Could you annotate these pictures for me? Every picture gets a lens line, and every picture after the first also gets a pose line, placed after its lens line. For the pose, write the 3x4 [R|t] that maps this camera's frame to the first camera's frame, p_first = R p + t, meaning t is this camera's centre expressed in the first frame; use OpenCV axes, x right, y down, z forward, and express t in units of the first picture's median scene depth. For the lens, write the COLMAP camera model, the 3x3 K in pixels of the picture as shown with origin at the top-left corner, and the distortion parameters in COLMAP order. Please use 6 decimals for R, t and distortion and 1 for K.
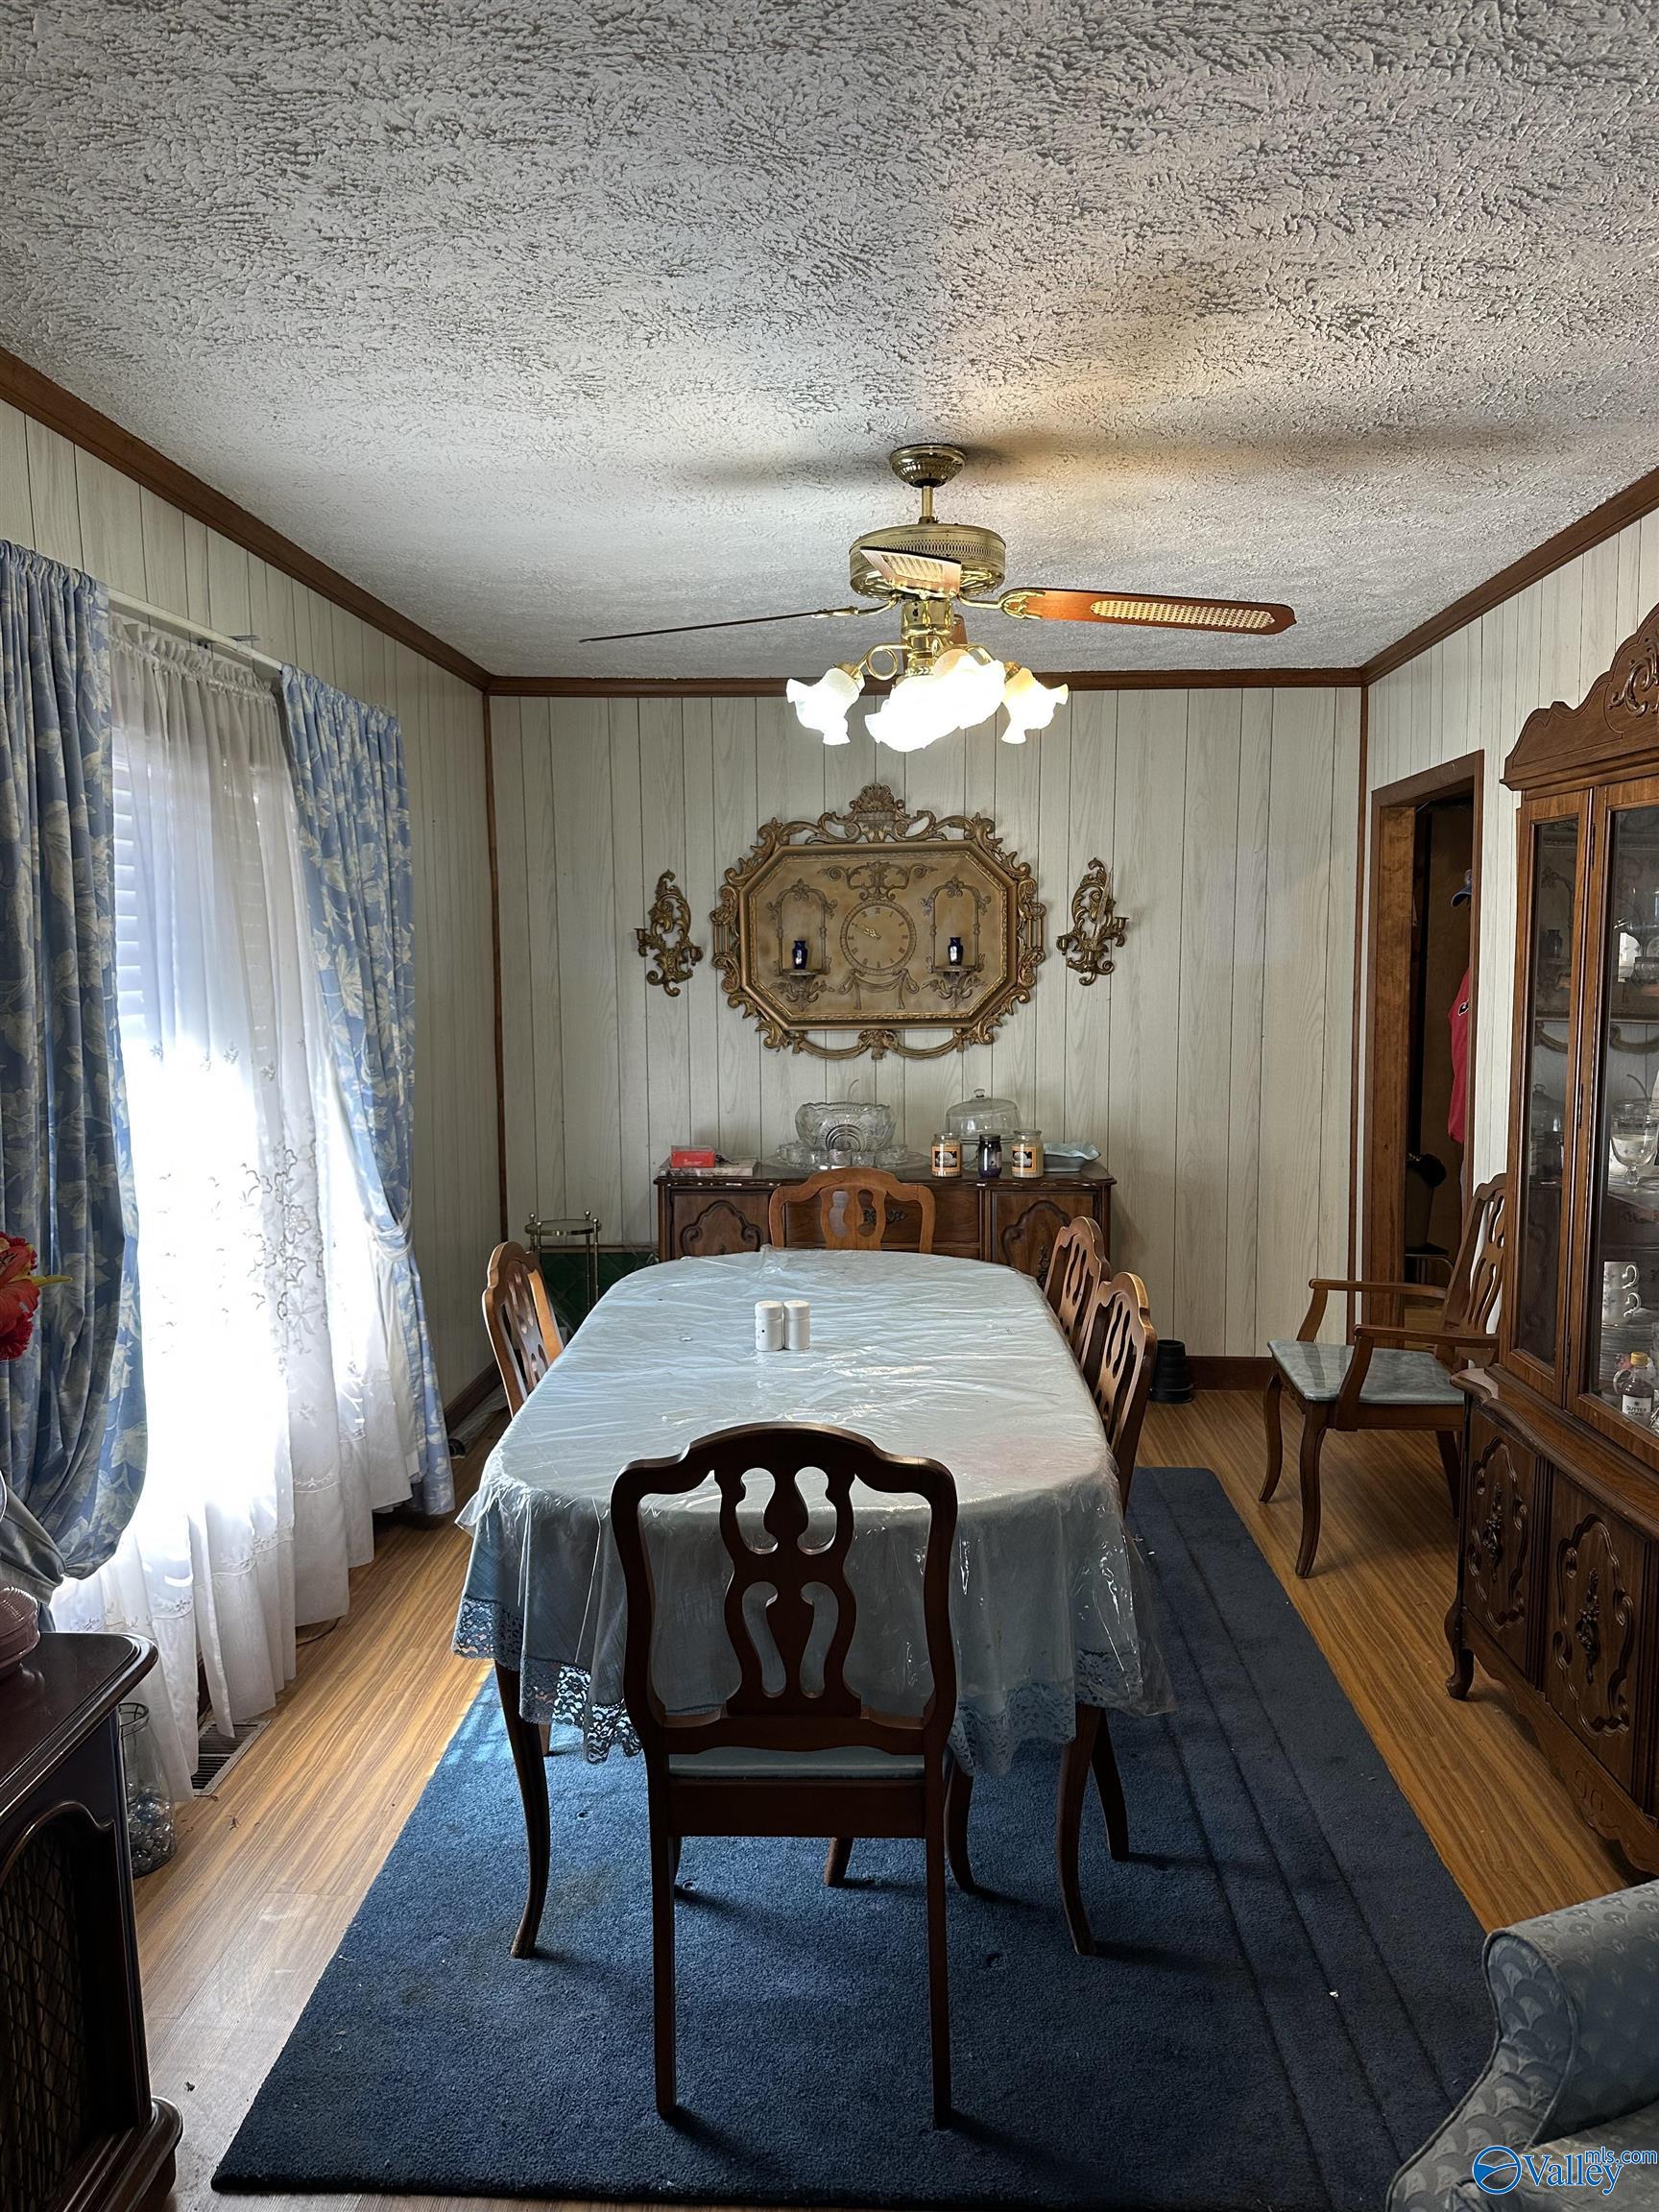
lens RADIAL K [[1660.5, 0, 835.0], [0, 1660.5, 1113.4], [0, 0, 1]] dist [0.165063, -0.274830]
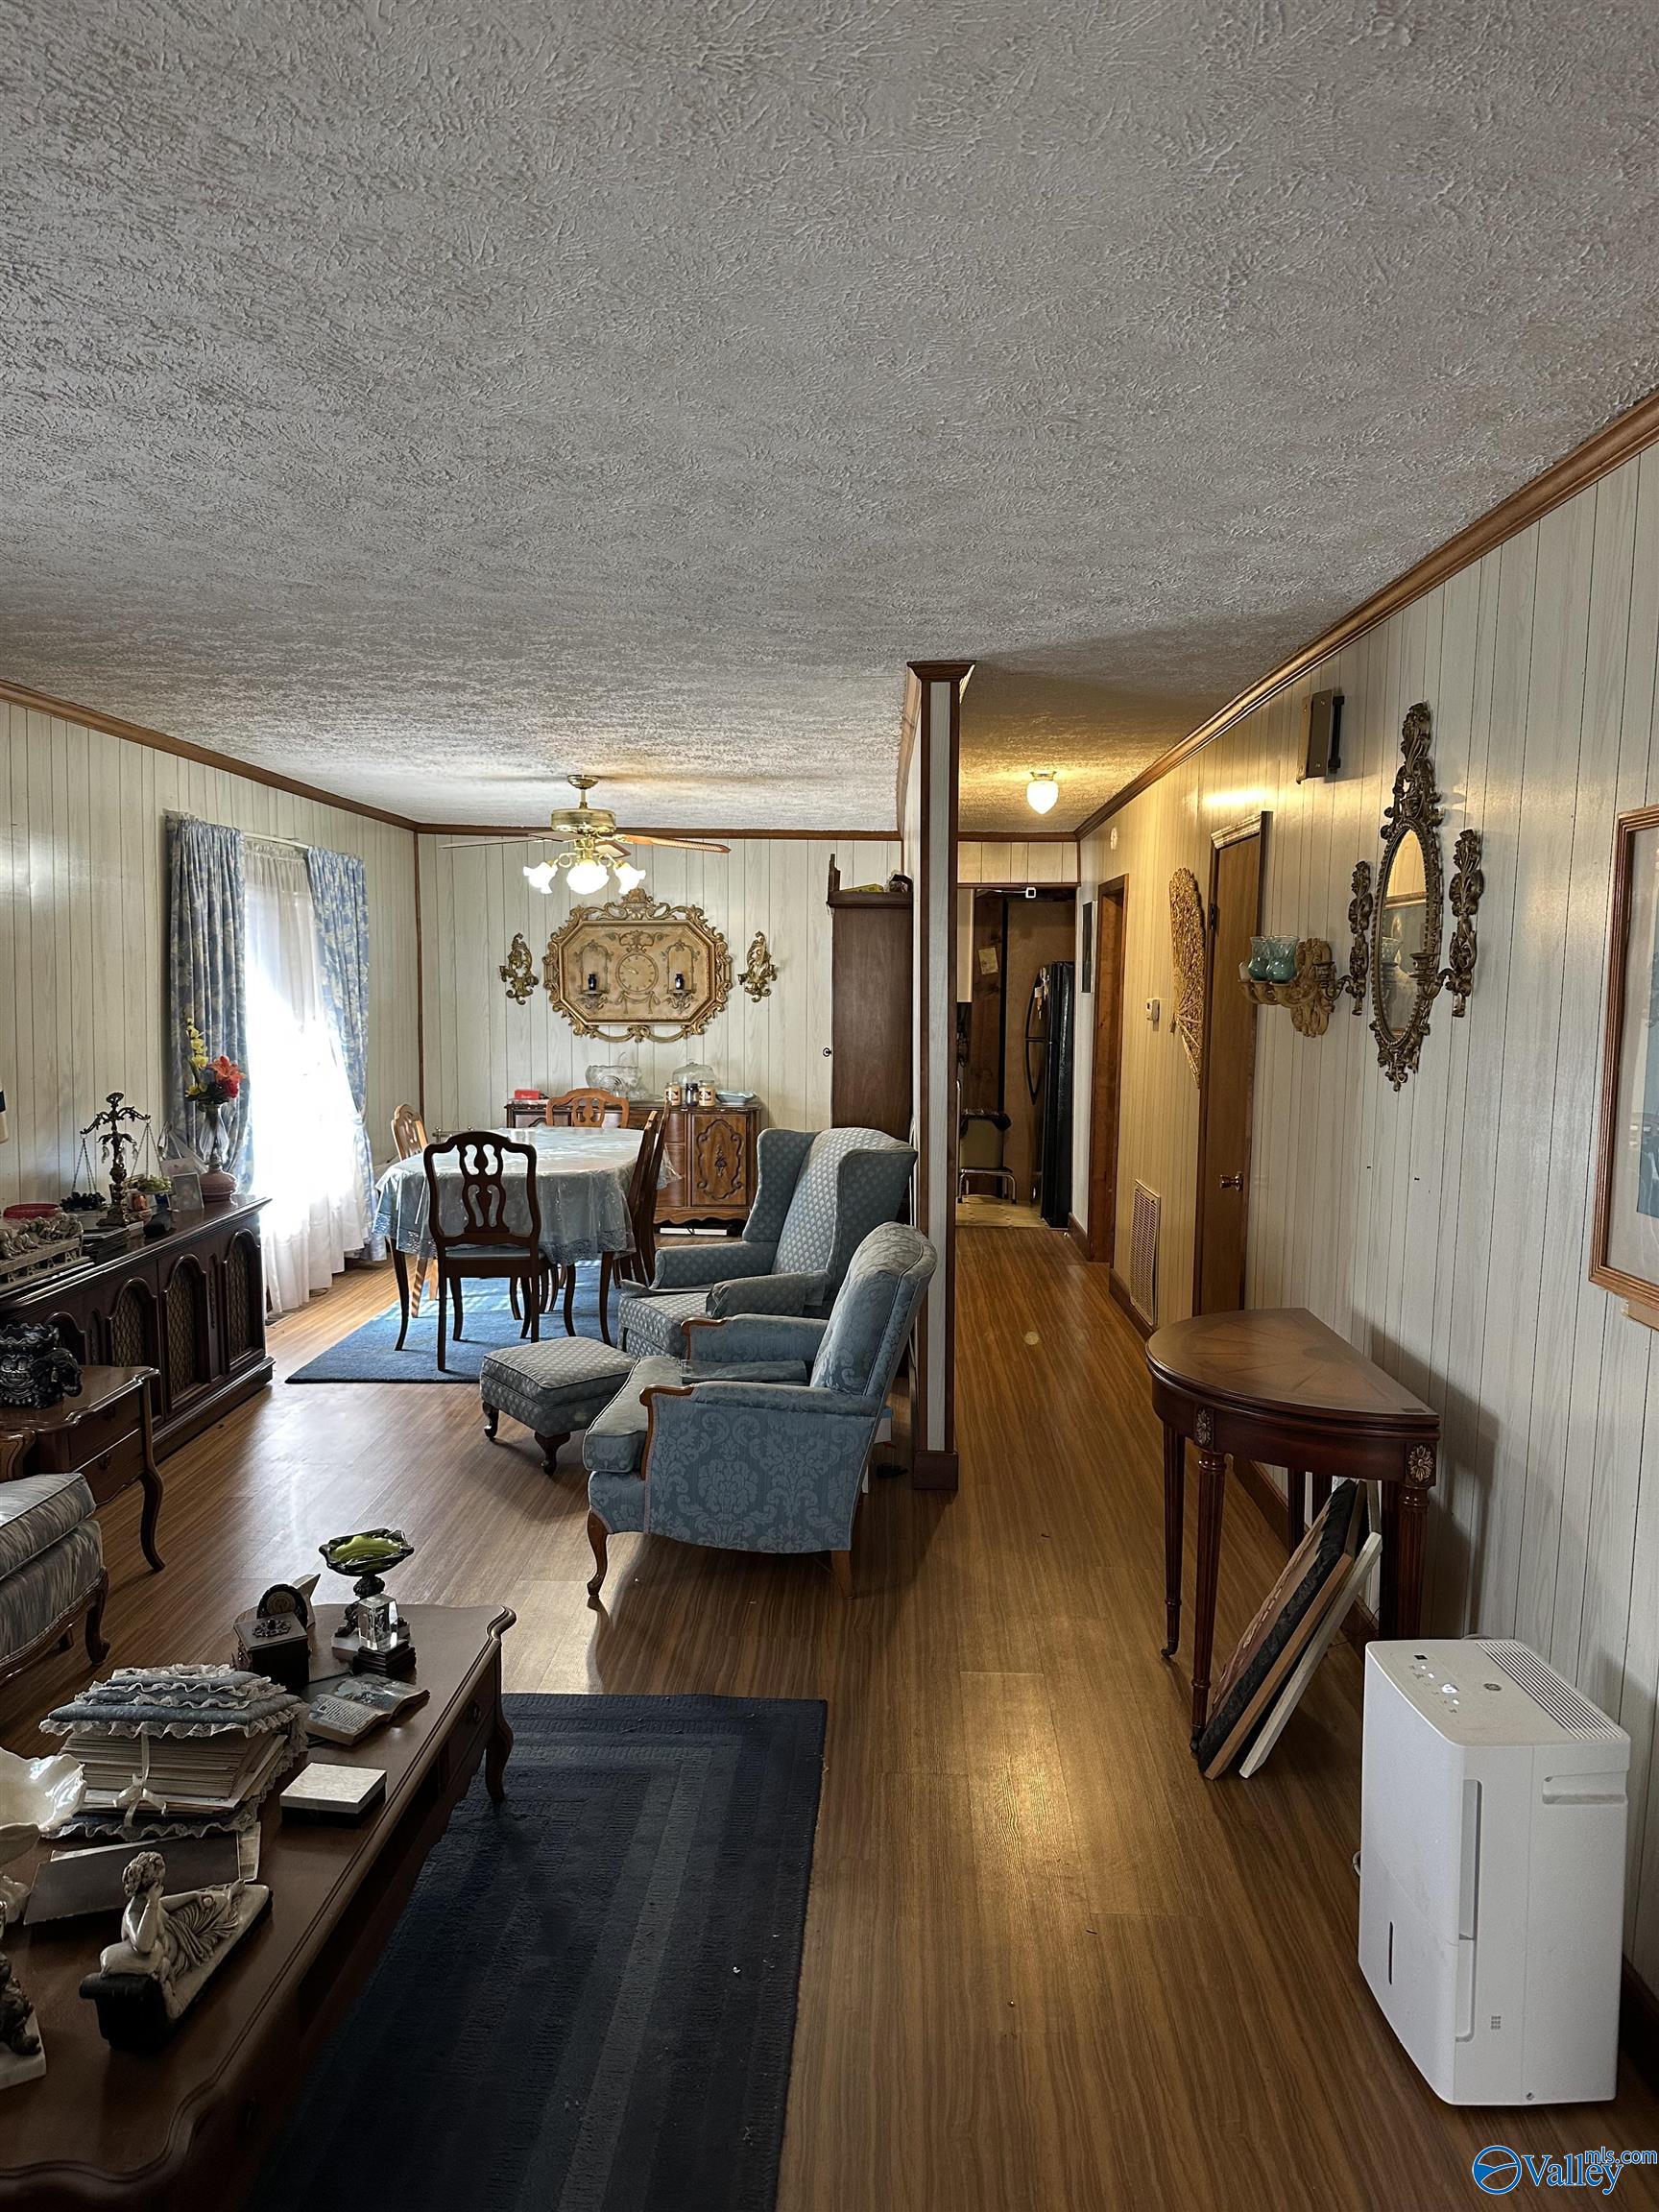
lens RADIAL K [[1660.5, 0, 835.0], [0, 1660.5, 1113.4], [0, 0, 1]] dist [0.165063, -0.274830]
pose [[0.999842, 0.012701, 0.012424, 0.216888], [-0.012457, 0.999731, -0.019547, 0.075724], [-0.012669, 0.019390, 0.999732, -0.774601]]
